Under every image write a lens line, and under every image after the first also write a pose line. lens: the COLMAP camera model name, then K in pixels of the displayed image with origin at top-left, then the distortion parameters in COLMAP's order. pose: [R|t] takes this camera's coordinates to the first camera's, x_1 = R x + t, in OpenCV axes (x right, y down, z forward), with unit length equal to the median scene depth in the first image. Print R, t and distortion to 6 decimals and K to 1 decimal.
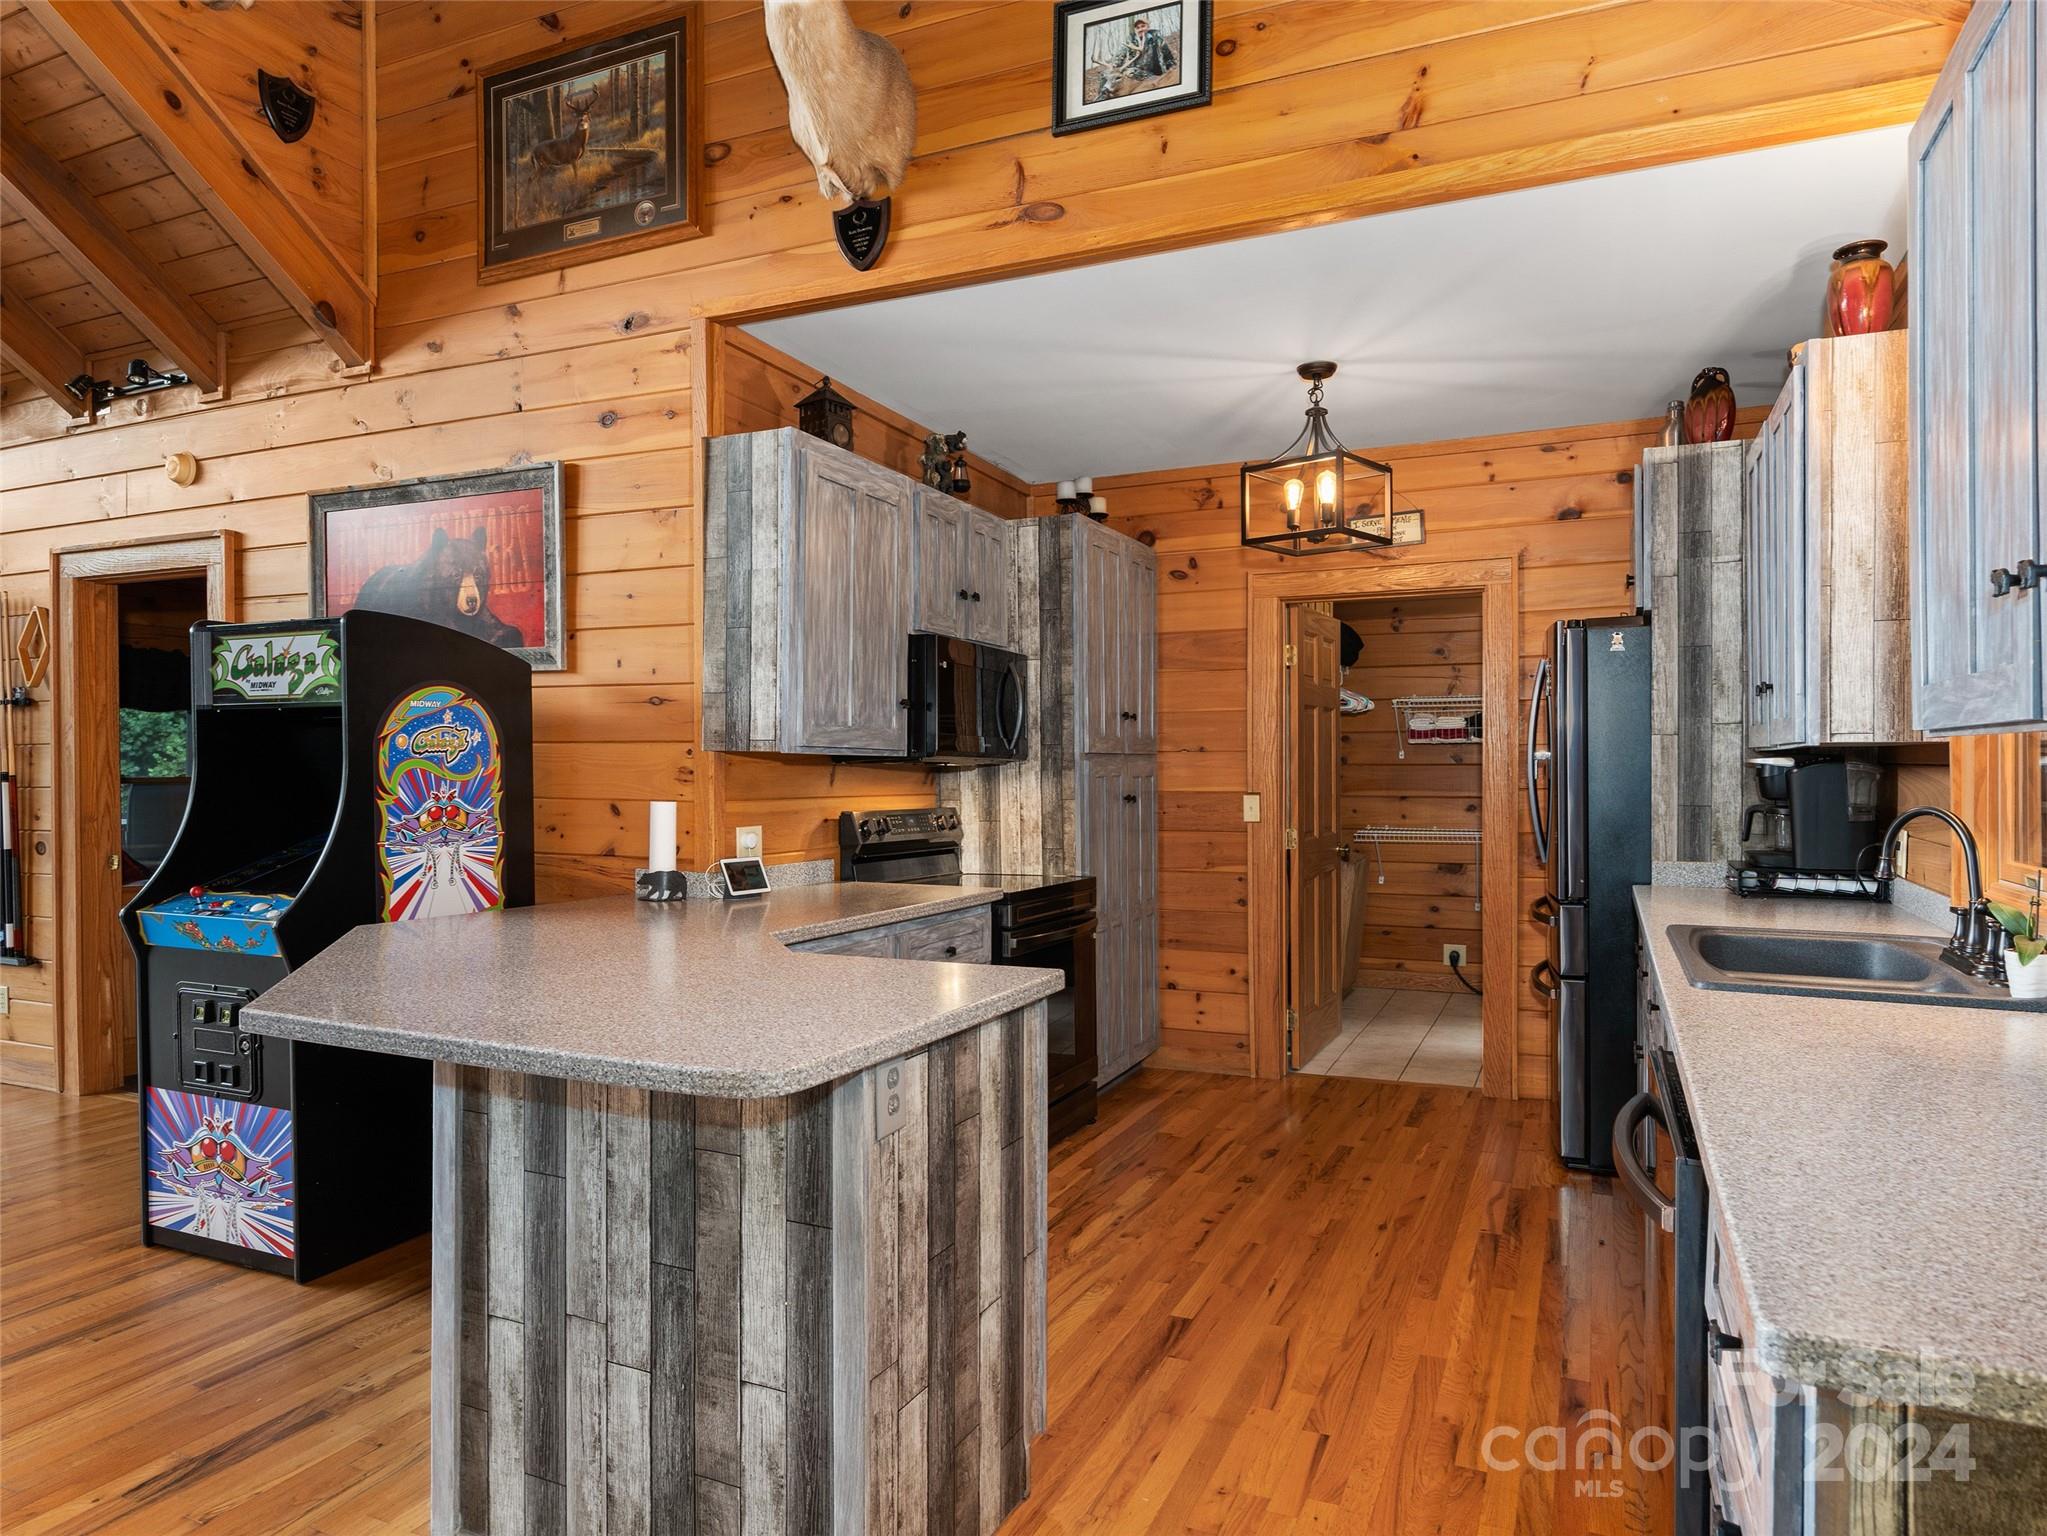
lens RADIAL K [[1265.8, 0, 1027.7], [0, 1265.8, 771.8], [0, 0, 1]] dist [-0.003465, -0.000229]
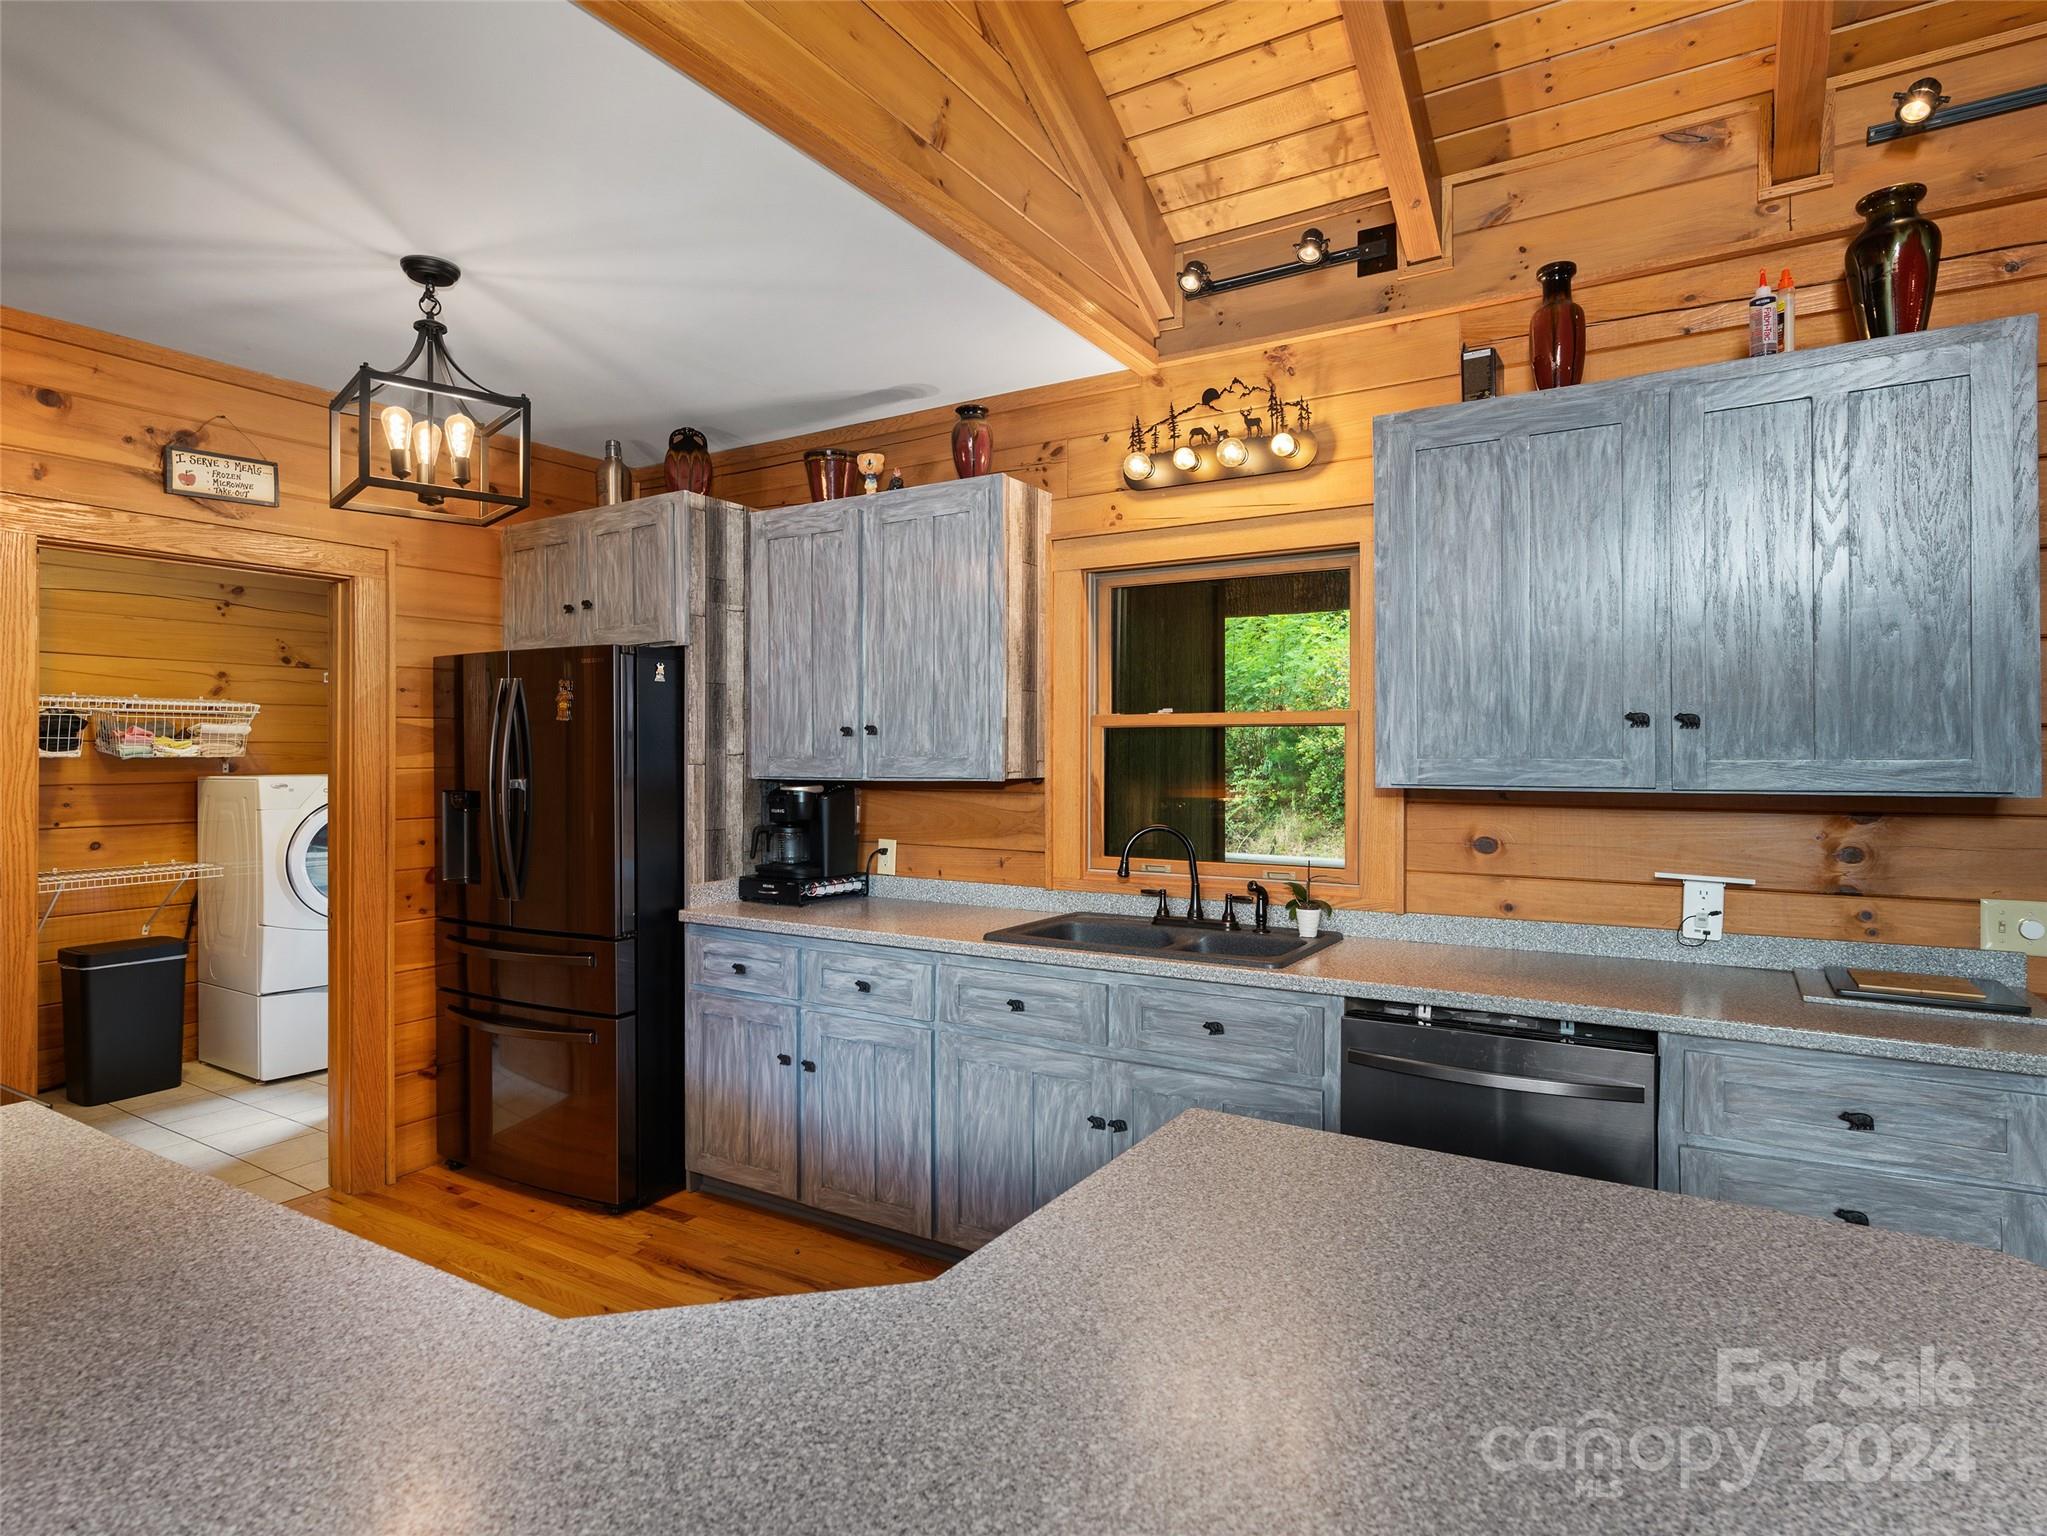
lens RADIAL K [[1126.5, 0, 1023.3], [0, 1126.5, 758.4], [0, 0, 1]] dist [-0.005871, -0.000835]
pose [[0.133721, 0.002492, 0.991016, -0.402227], [0.007465, 0.999966, -0.003521, -0.029339], [-0.990991, 0.007869, 0.133698, 0.611397]]
